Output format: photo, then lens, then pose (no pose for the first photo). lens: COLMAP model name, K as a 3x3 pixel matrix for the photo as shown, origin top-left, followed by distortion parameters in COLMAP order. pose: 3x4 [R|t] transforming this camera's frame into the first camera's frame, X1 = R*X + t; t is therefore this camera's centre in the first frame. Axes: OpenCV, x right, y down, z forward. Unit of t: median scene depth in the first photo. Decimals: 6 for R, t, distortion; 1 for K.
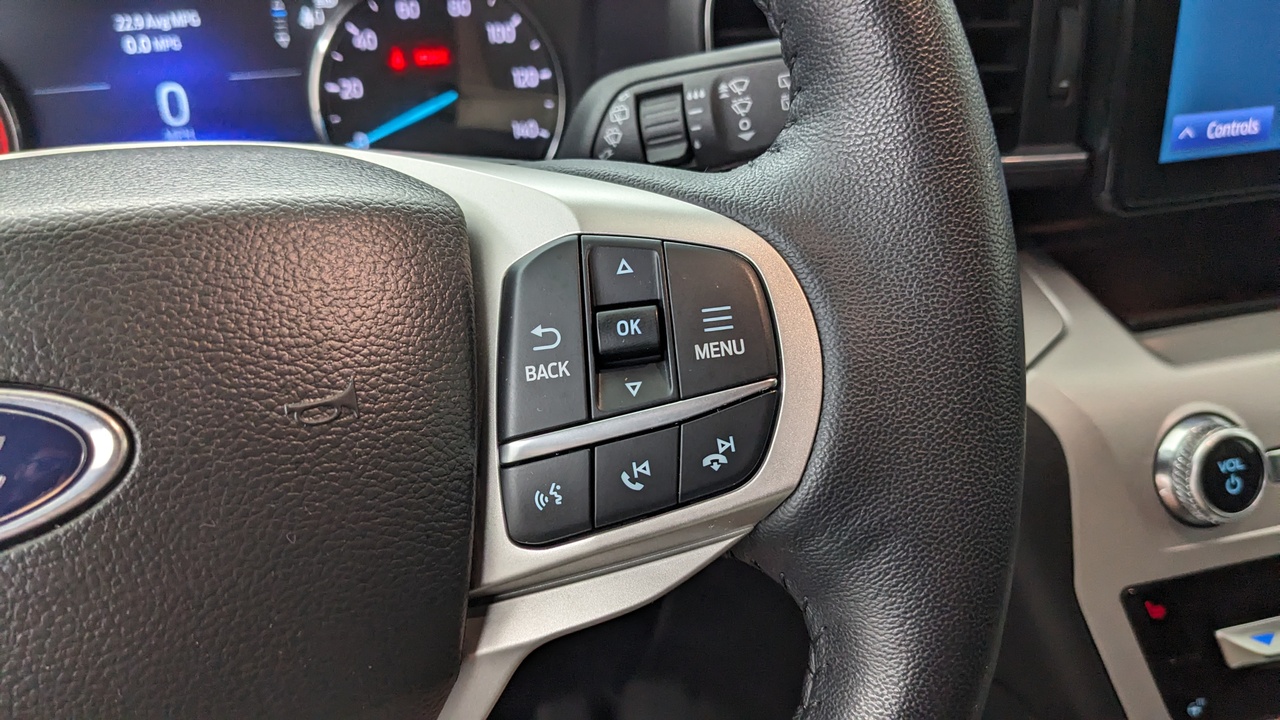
lens RADIAL K [[989.7, 0, 640.0], [0, 989.7, 360.0], [0, 0, 1]] dist [0.020622, -0.000955]
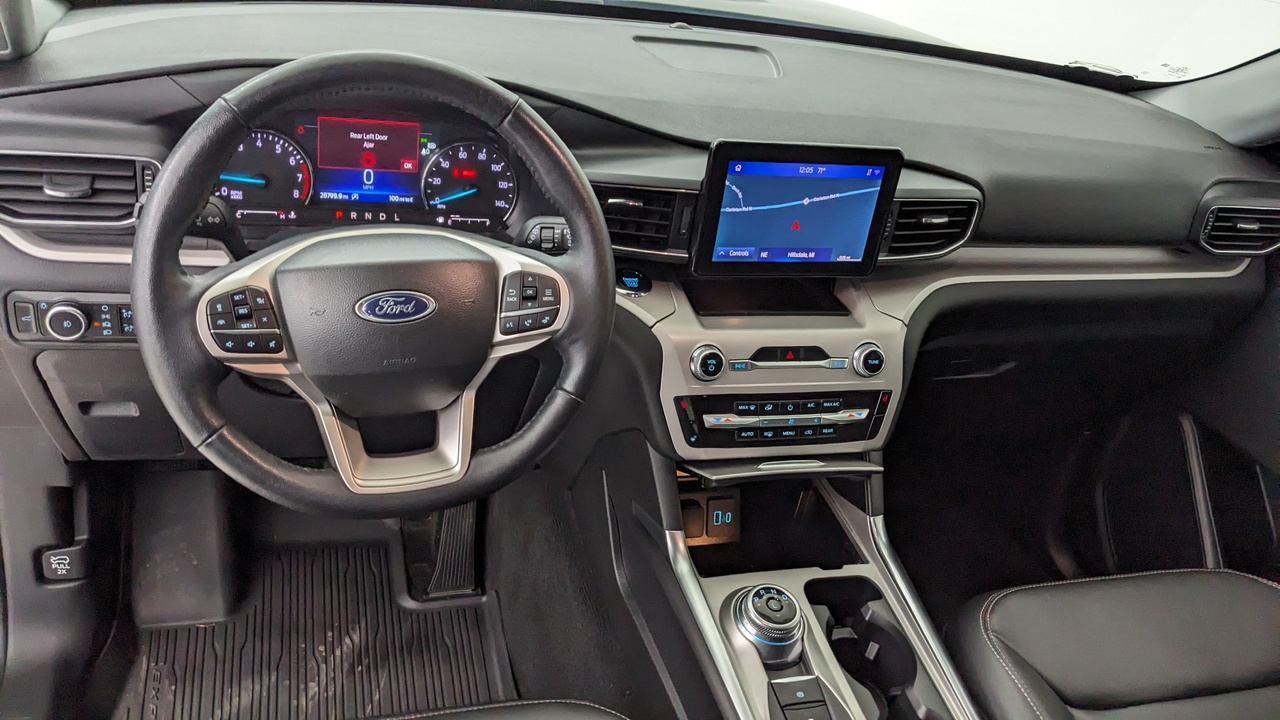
lens RADIAL K [[1004.2, 0, 630.8], [0, 1004.2, 364.8], [0, 0, 1]] dist [0.002051, -0.001503]
pose [[0.983181, 0.145565, 0.110295, -0.009707], [-0.151601, 0.987255, 0.048431, 0.000866], [-0.101840, -0.064338, 0.992718, -2.025254]]
